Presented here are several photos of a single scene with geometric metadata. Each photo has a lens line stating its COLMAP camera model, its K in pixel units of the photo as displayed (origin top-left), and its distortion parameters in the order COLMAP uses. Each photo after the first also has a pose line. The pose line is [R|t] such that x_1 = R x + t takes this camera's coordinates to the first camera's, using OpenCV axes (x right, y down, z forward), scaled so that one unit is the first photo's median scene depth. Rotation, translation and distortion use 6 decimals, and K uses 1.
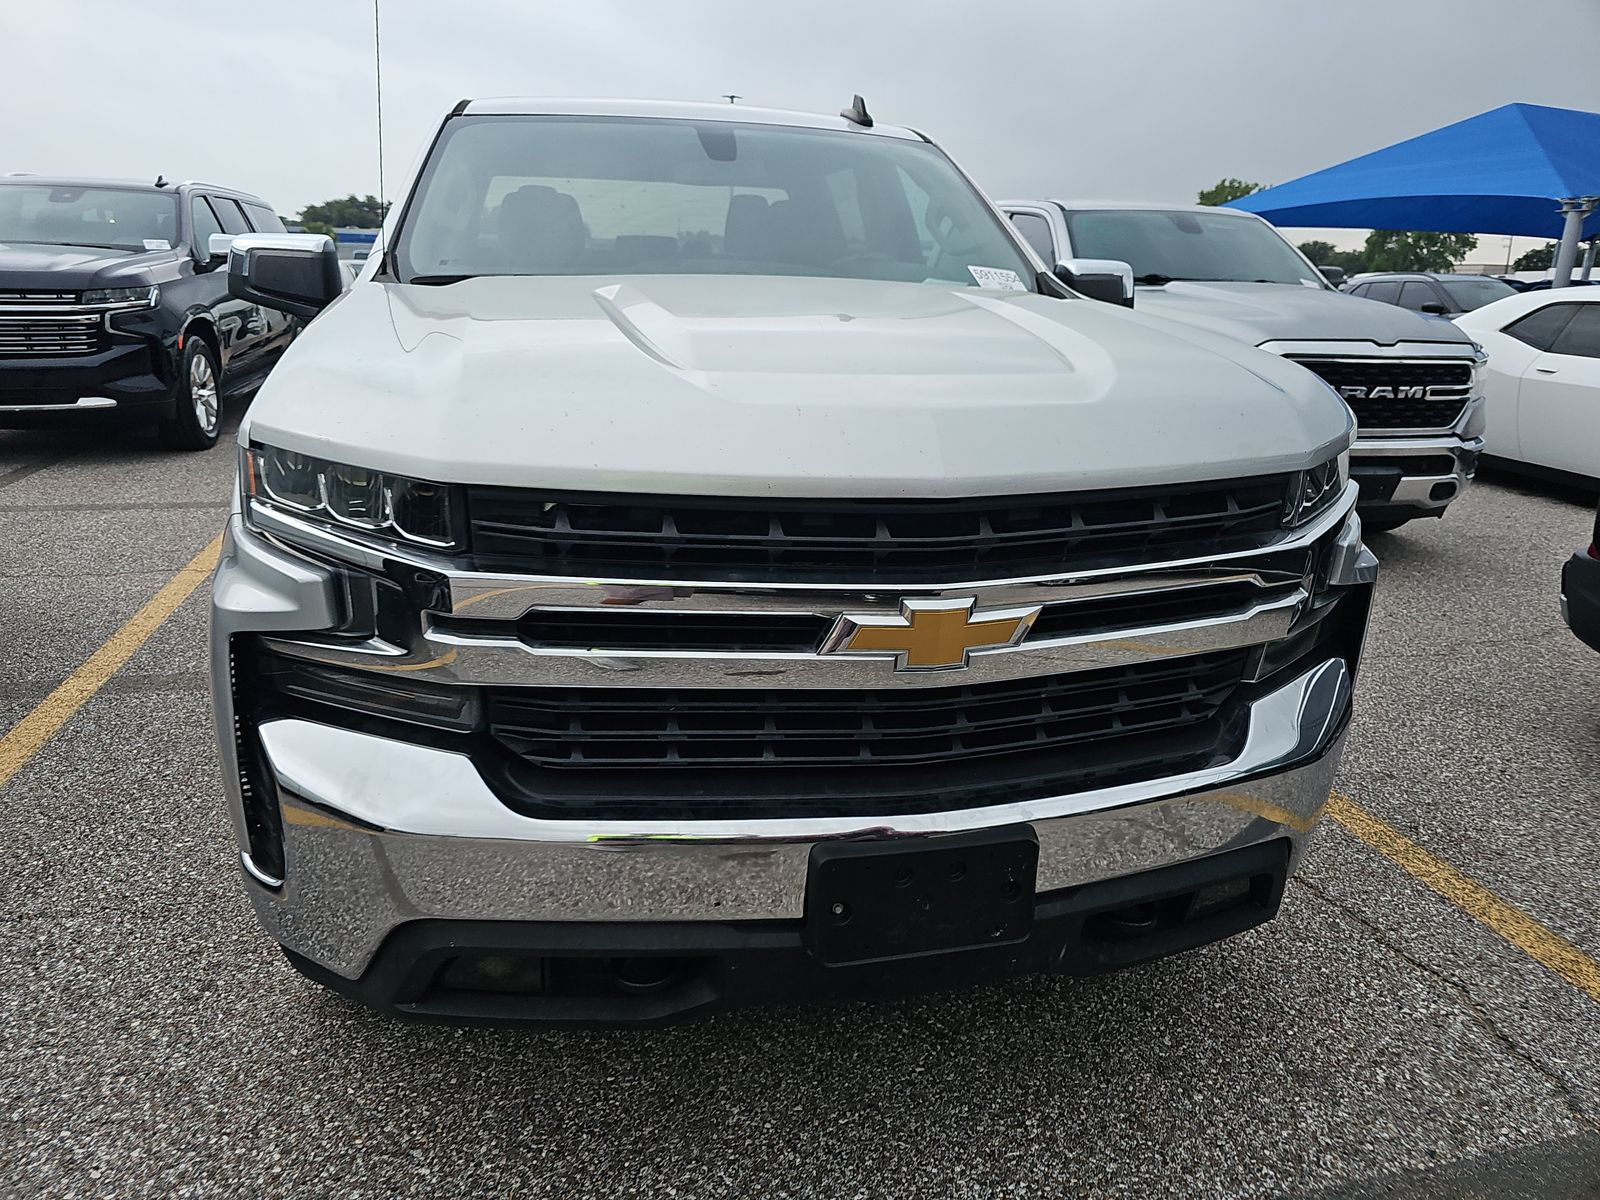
lens RADIAL K [[1172.4, 0, 800.0], [0, 1172.4, 600.0], [0, 0, 1]] dist [0.019517, -0.003002]
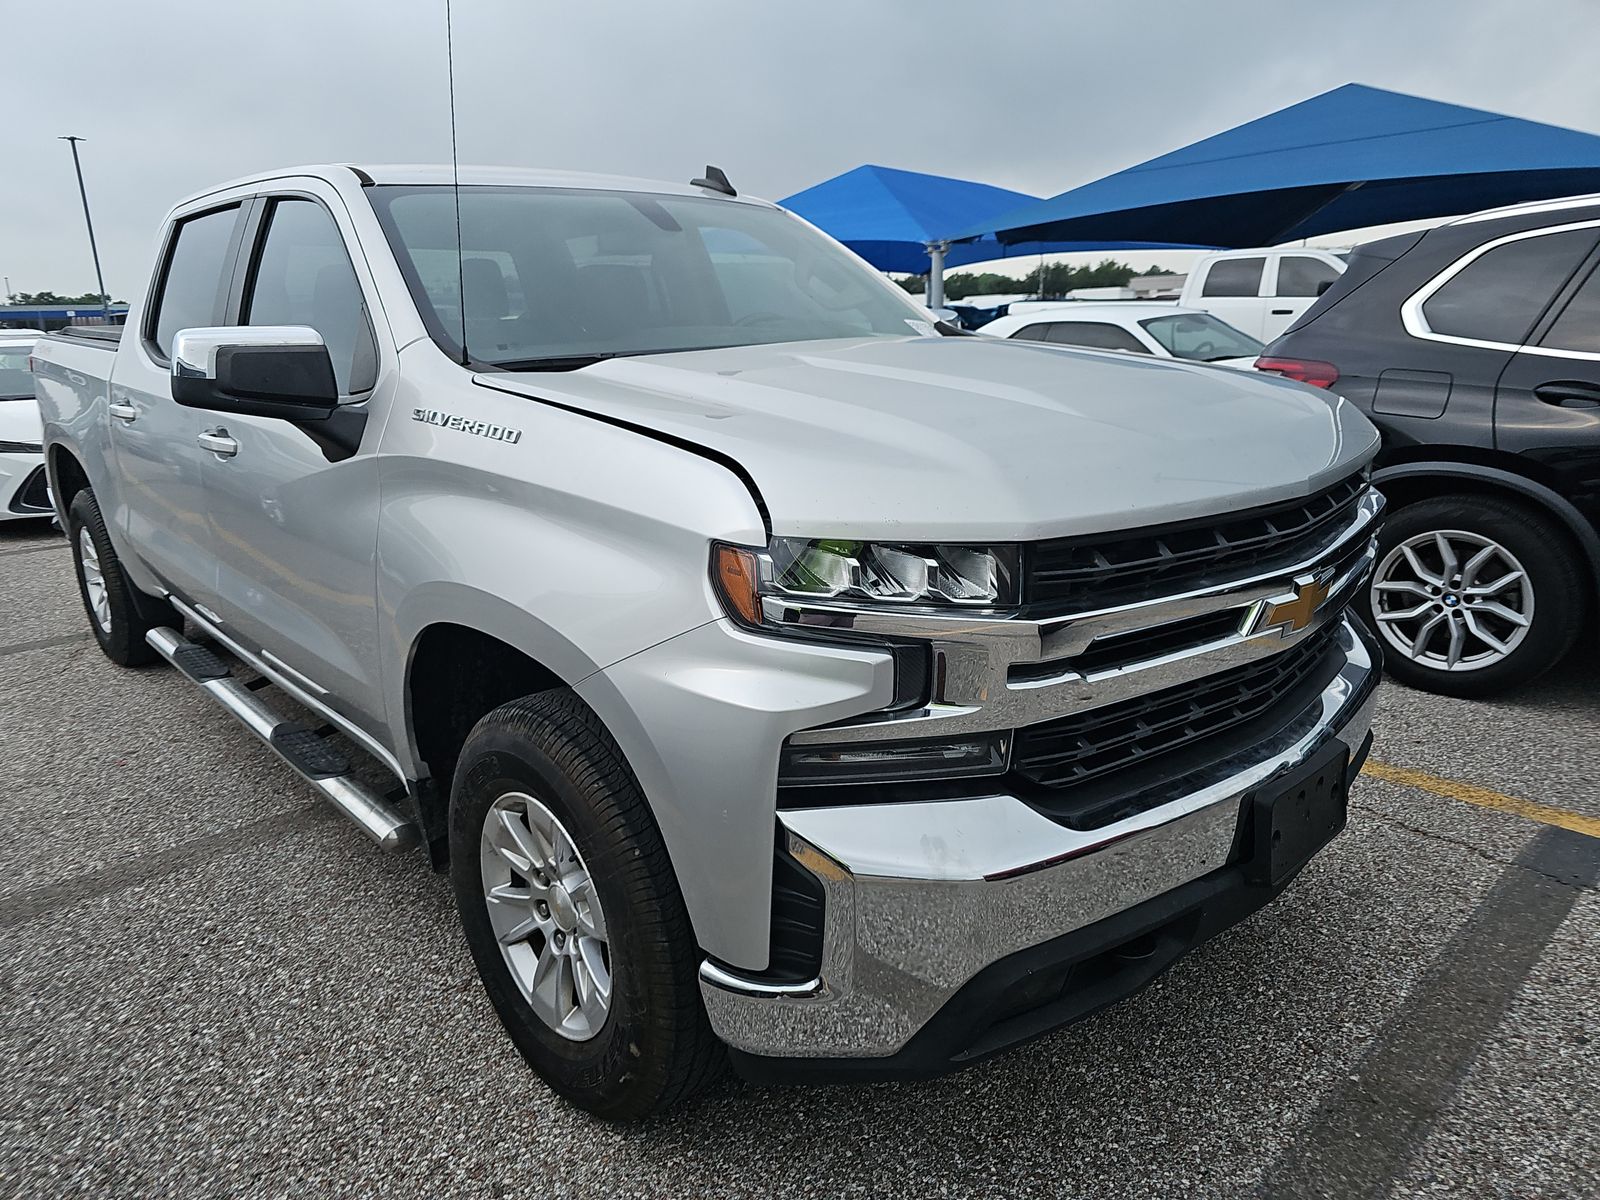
lens RADIAL K [[1172.4, 0, 800.0], [0, 1172.4, 600.0], [0, 0, 1]] dist [0.019517, -0.003002]
pose [[0.846232, -0.175602, 0.503045, -0.779825], [0.192816, 0.981068, 0.018112, -0.080408], [-0.496702, 0.081668, 0.864070, 0.126899]]
